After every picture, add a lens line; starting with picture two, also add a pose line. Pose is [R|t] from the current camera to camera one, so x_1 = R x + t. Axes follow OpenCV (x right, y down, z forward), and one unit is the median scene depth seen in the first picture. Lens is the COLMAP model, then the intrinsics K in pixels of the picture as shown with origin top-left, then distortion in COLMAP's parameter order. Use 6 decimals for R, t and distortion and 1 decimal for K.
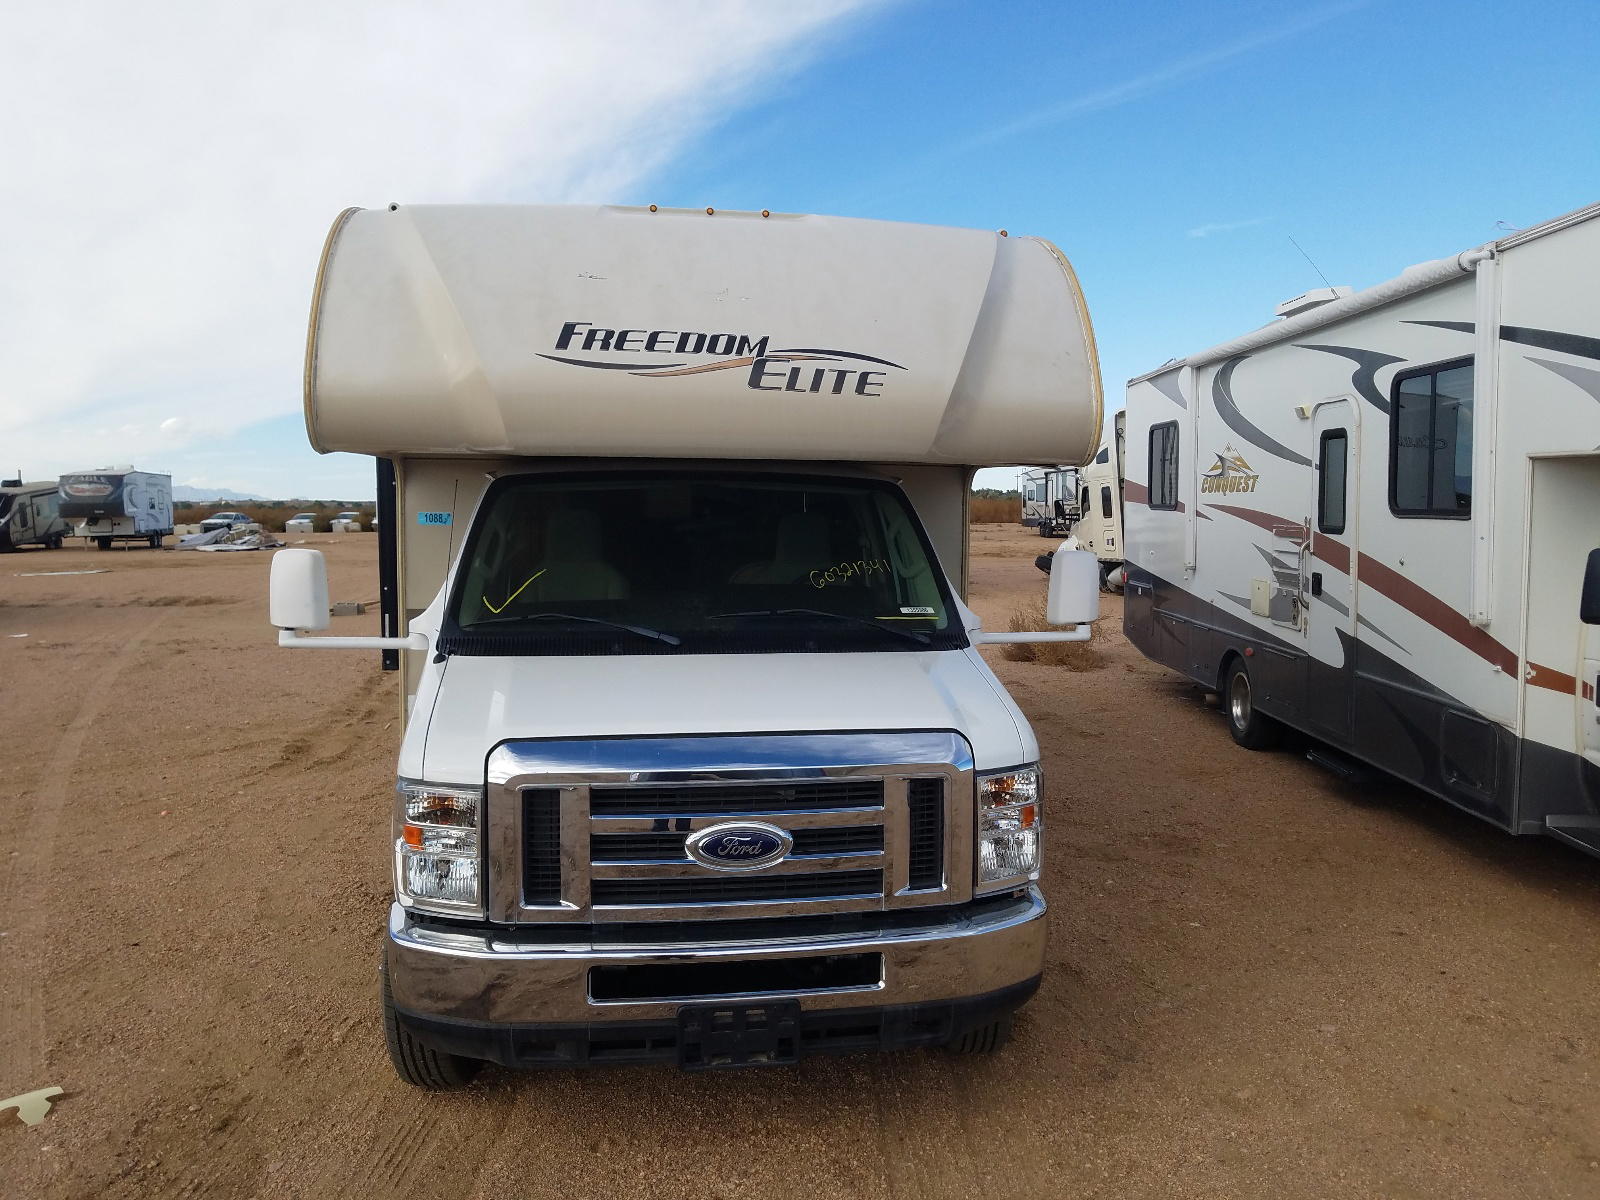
lens RADIAL K [[1254.1, 0, 800.3], [0, 1254.1, 587.9], [0, 0, 1]] dist [-0.001382, -0.004316]
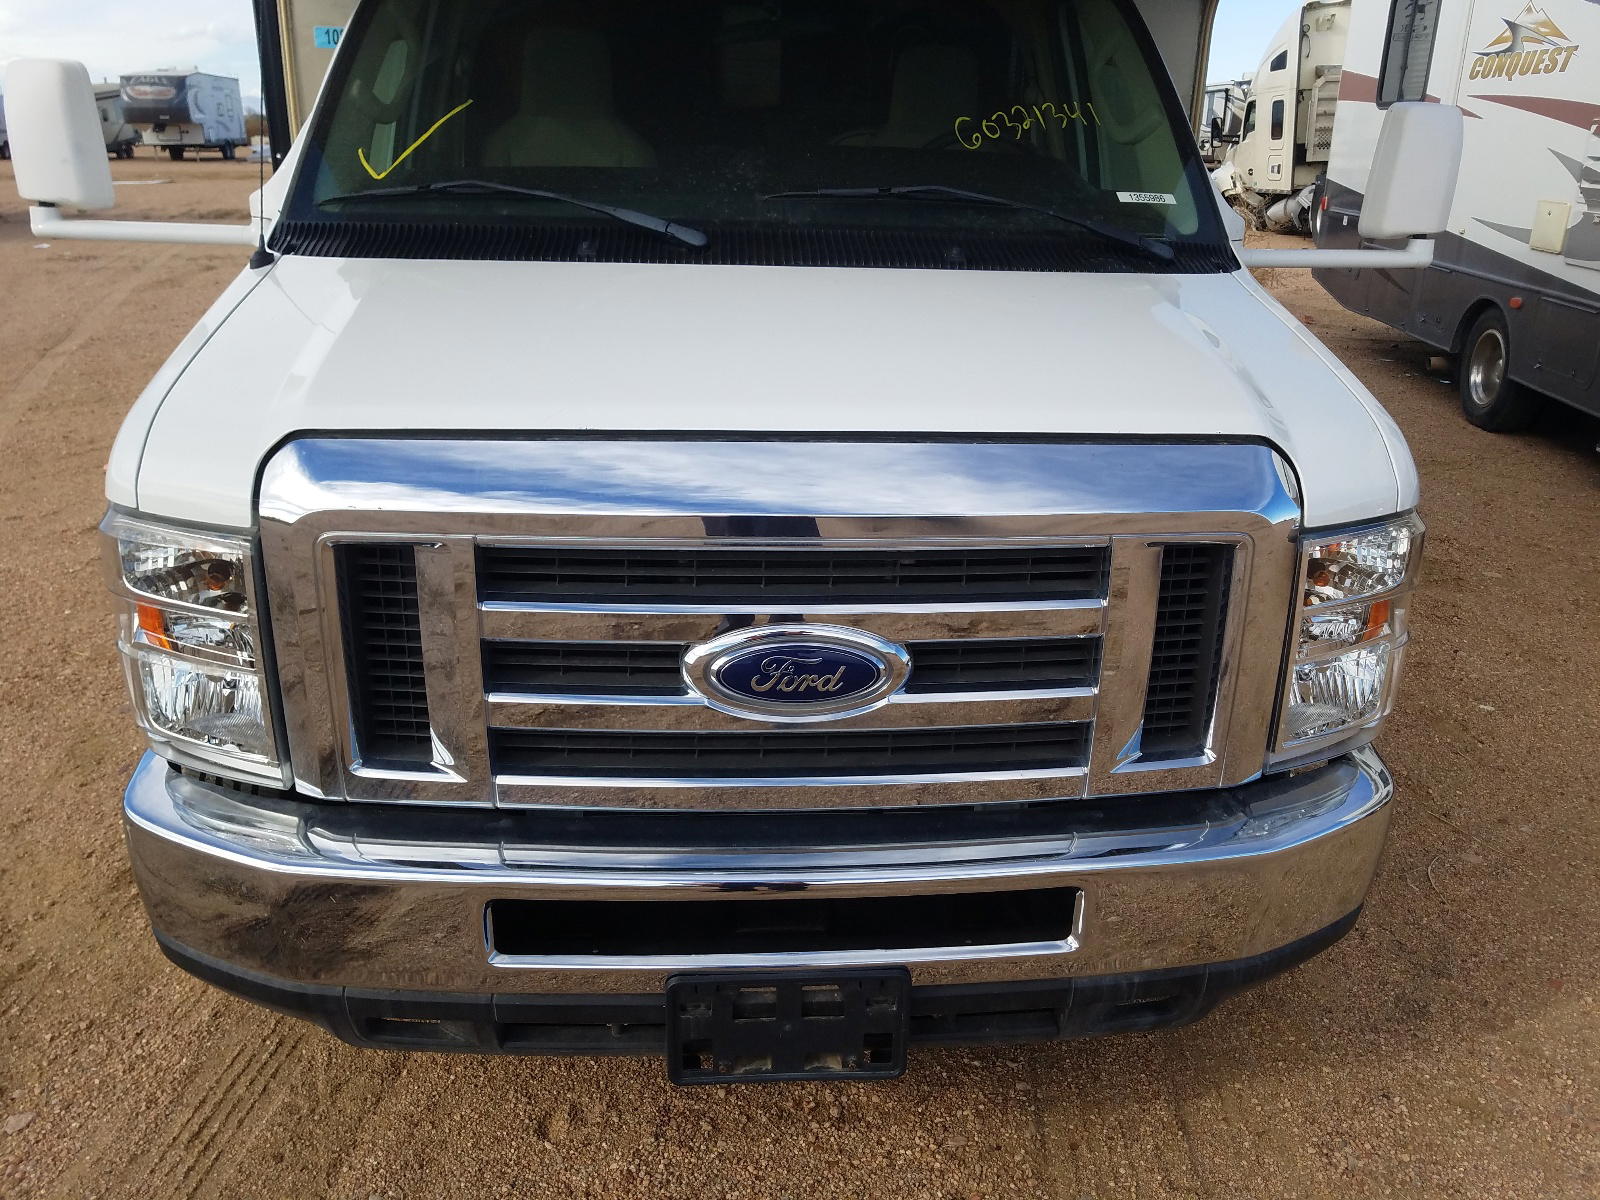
lens RADIAL K [[1262.0, 0, 815.7], [0, 1262.0, 591.5], [0, 0, 1]] dist [-0.001133, -0.007379]
pose [[0.997292, 0.043496, -0.059296, -0.012743], [-0.025104, 0.959252, 0.281435, 0.036263], [0.069121, -0.279185, 0.957746, 0.479480]]
